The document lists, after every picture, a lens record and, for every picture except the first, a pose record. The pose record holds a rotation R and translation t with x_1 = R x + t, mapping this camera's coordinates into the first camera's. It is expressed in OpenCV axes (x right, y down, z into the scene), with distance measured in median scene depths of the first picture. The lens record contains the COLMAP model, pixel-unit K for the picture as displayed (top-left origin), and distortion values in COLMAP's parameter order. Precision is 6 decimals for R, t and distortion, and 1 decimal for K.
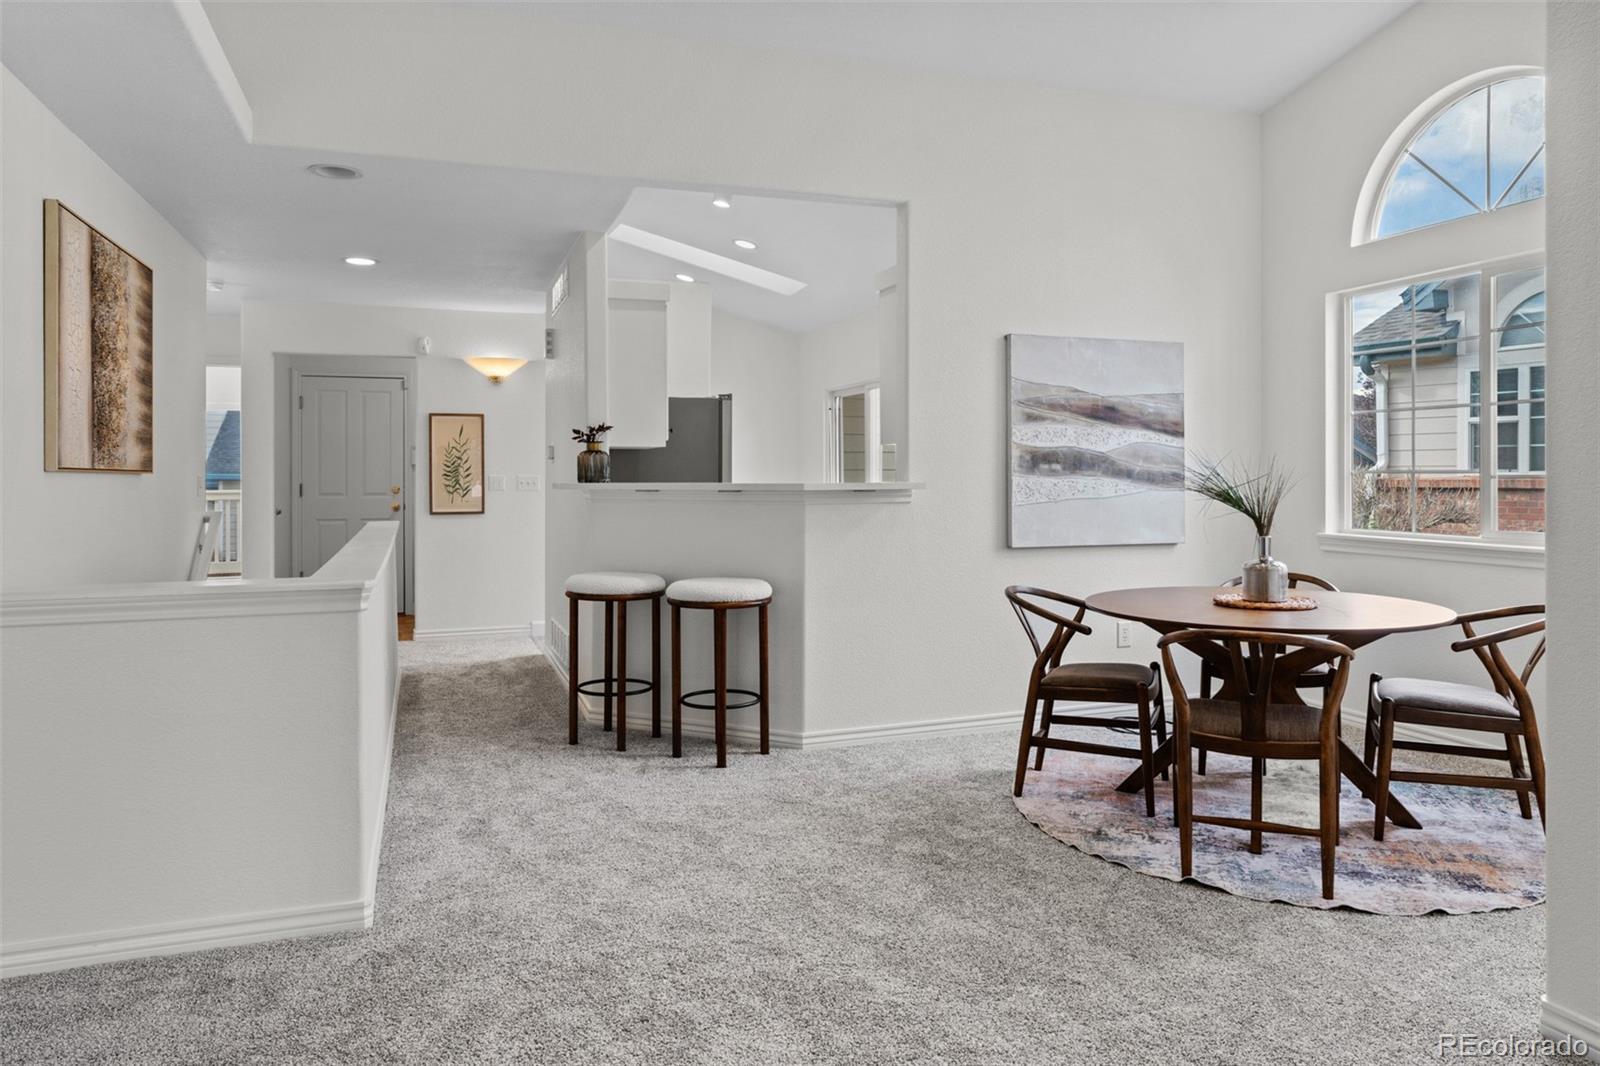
lens RADIAL K [[1040.6, 0, 793.8], [0, 1040.6, 478.3], [0, 0, 1]] dist [0.005035, -0.000758]
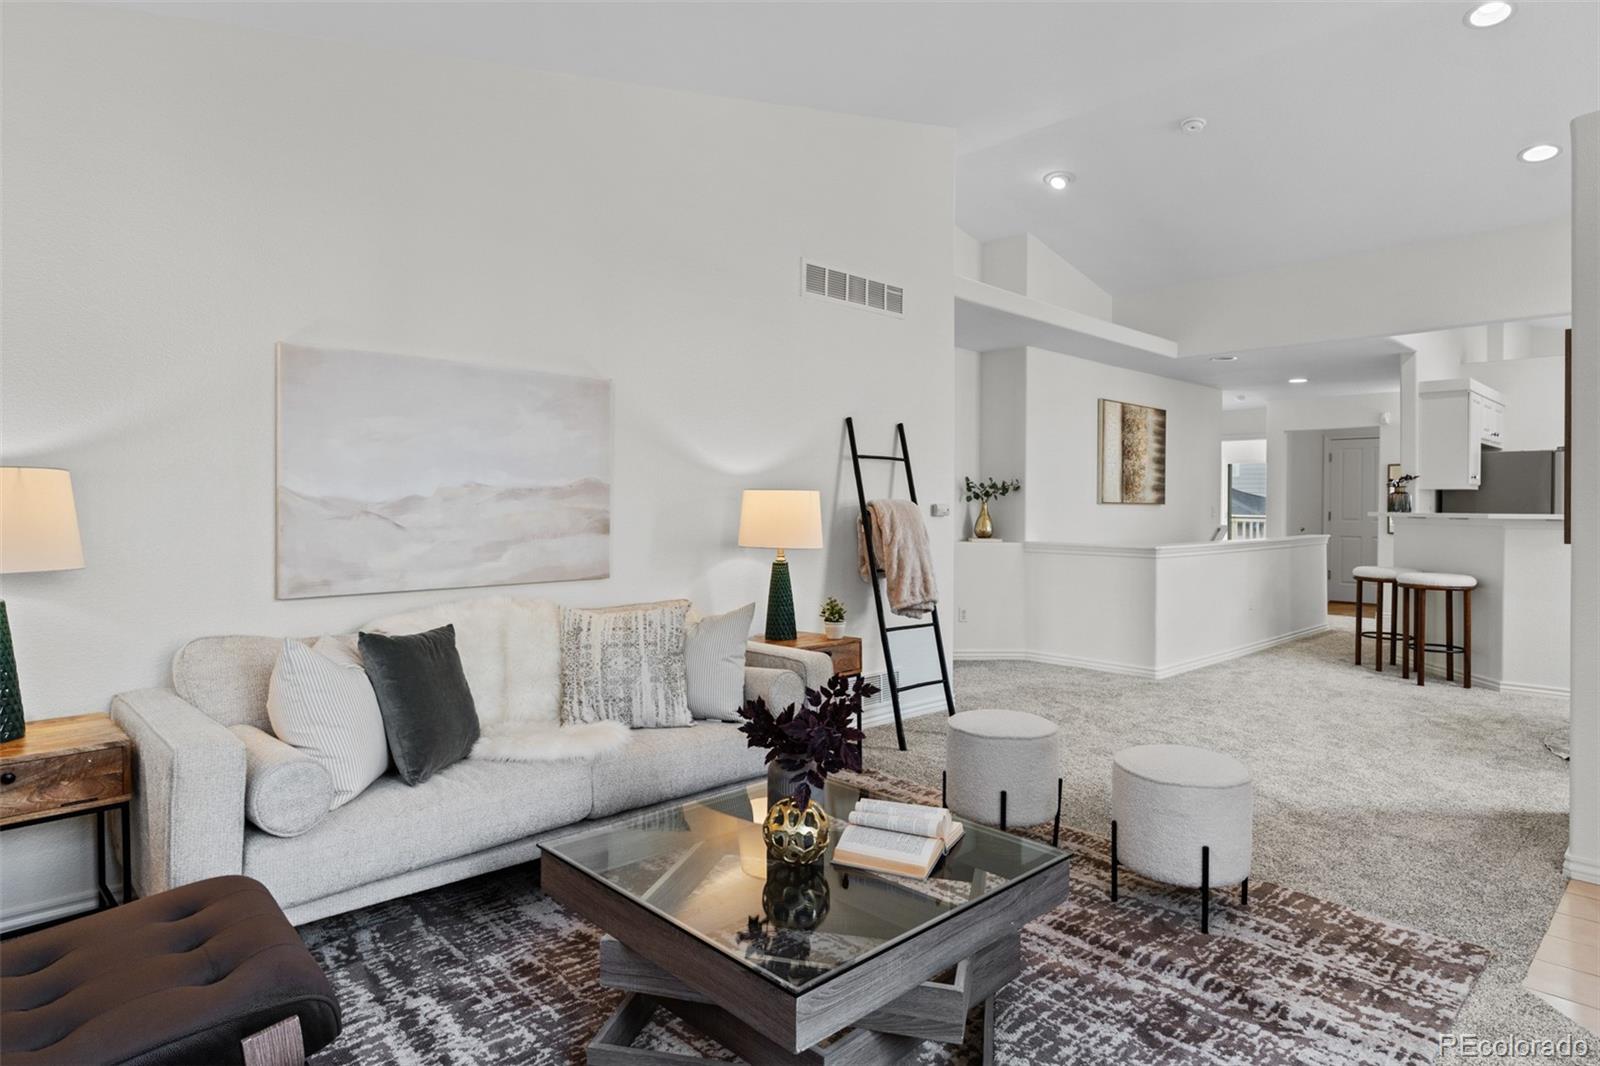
lens RADIAL K [[908.4, 0, 798.1], [0, 908.4, 505.4], [0, 0, 1]] dist [-0.003545, 0.002839]
pose [[0.409576, 0.006250, -0.912255, 0.754749], [-0.008828, 0.999957, 0.002888, -0.001984], [0.912233, 0.006871, 0.409614, -0.438403]]
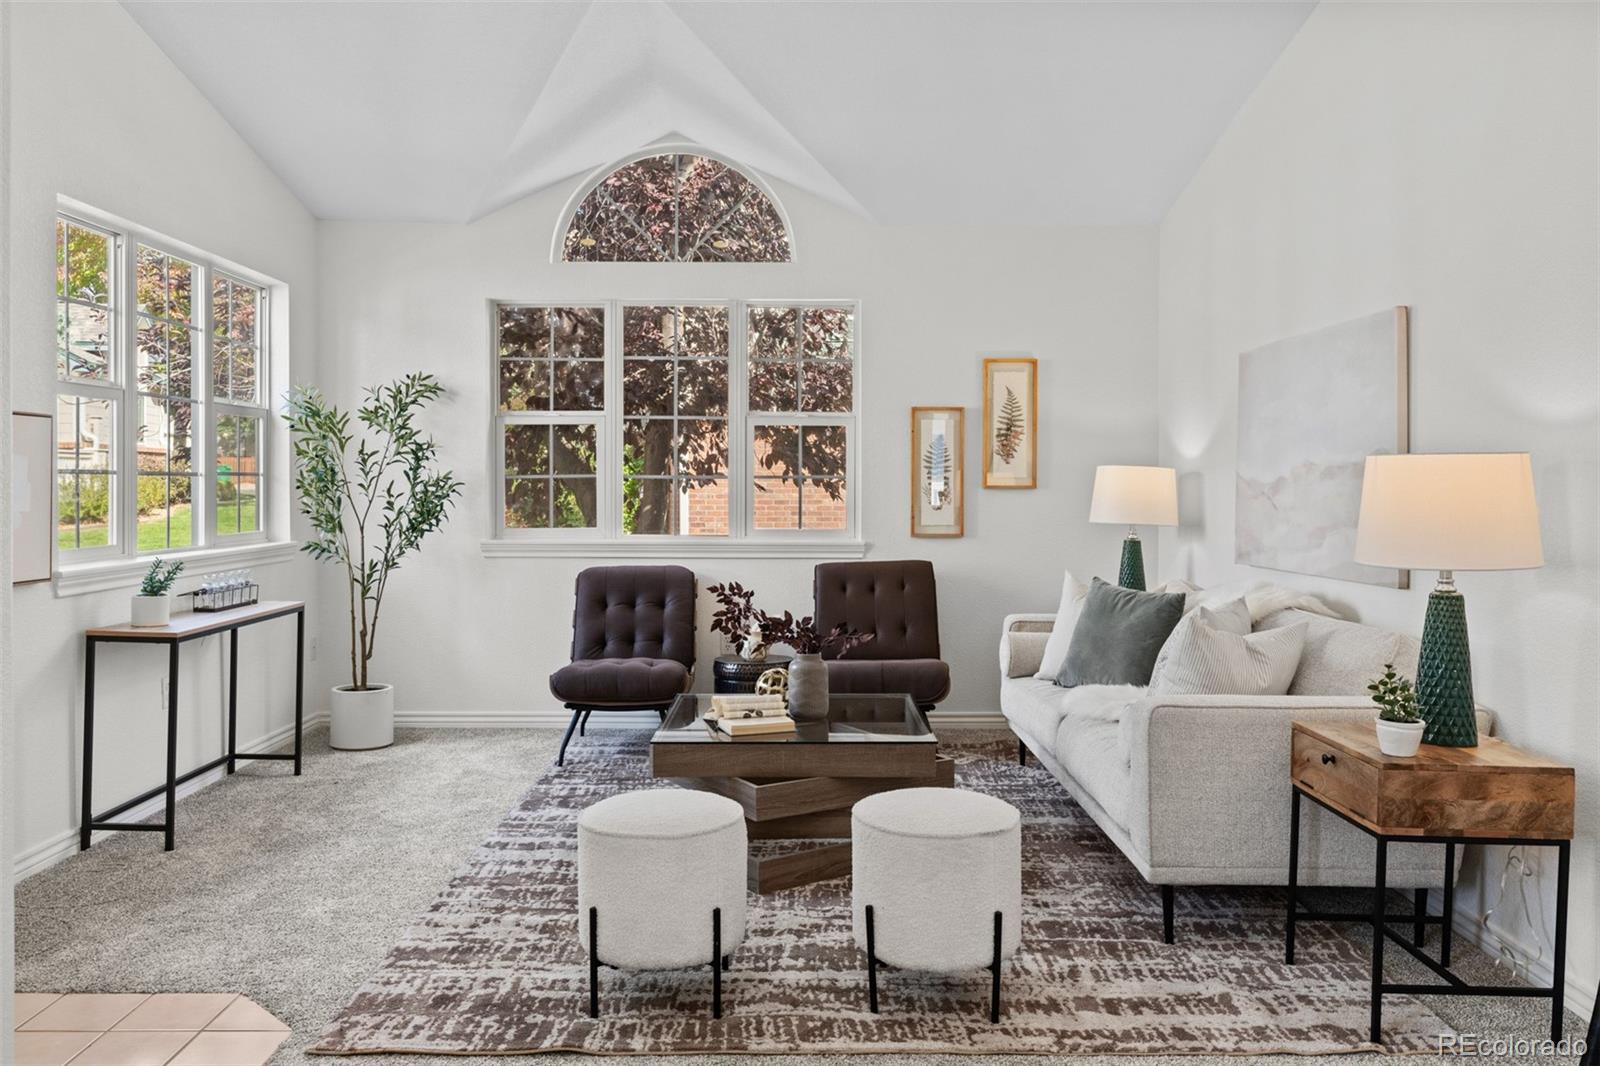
lens RADIAL K [[1244.5, 0, 790.5], [0, 1244.5, 495.3], [0, 0, 1]] dist [0.005885, -0.002431]
pose [[-0.941765, -0.001178, 0.336269, 0.066044], [0.001899, 0.999959, 0.008821, 0.000029], [-0.336266, 0.008946, -0.941725, 0.572084]]
